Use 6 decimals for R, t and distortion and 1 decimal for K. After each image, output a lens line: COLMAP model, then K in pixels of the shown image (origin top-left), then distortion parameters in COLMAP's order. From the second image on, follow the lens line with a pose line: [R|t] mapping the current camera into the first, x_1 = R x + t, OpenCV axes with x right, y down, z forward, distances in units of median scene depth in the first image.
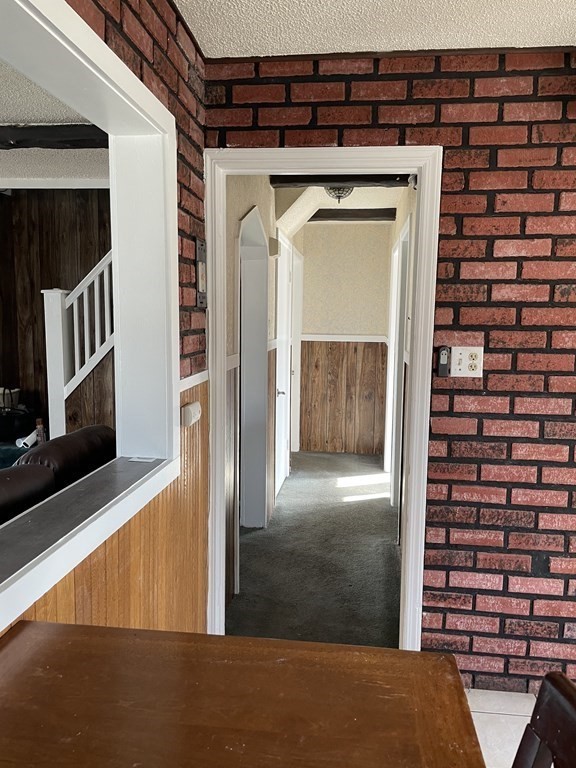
lens RADIAL K [[579.3, 0, 288.1], [0, 579.3, 382.2], [0, 0, 1]] dist [0.013184, -0.011765]
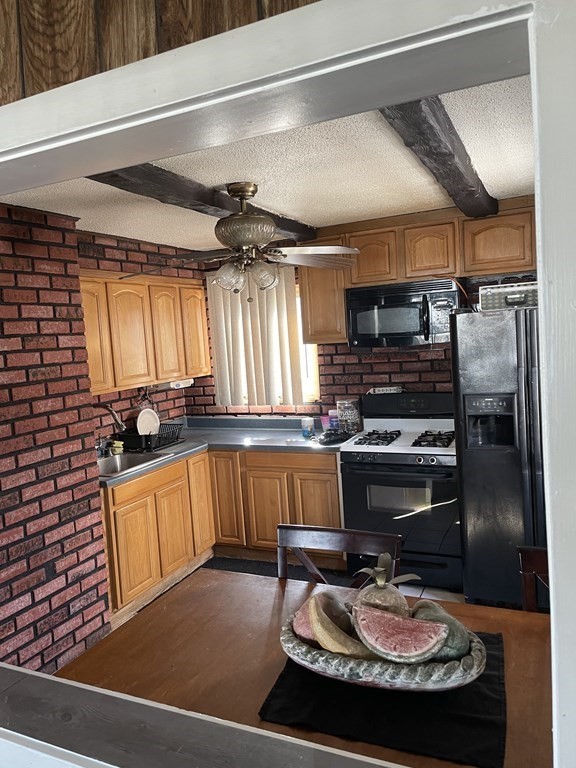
lens RADIAL K [[579.3, 0, 287.2], [0, 579.3, 382.9], [0, 0, 1]] dist [0.013184, -0.011765]
pose [[0.301217, -0.118597, 0.946152, -0.648228], [0.181524, 0.981223, 0.065203, -0.109187], [-0.936118, 0.152109, 0.317089, -0.019183]]
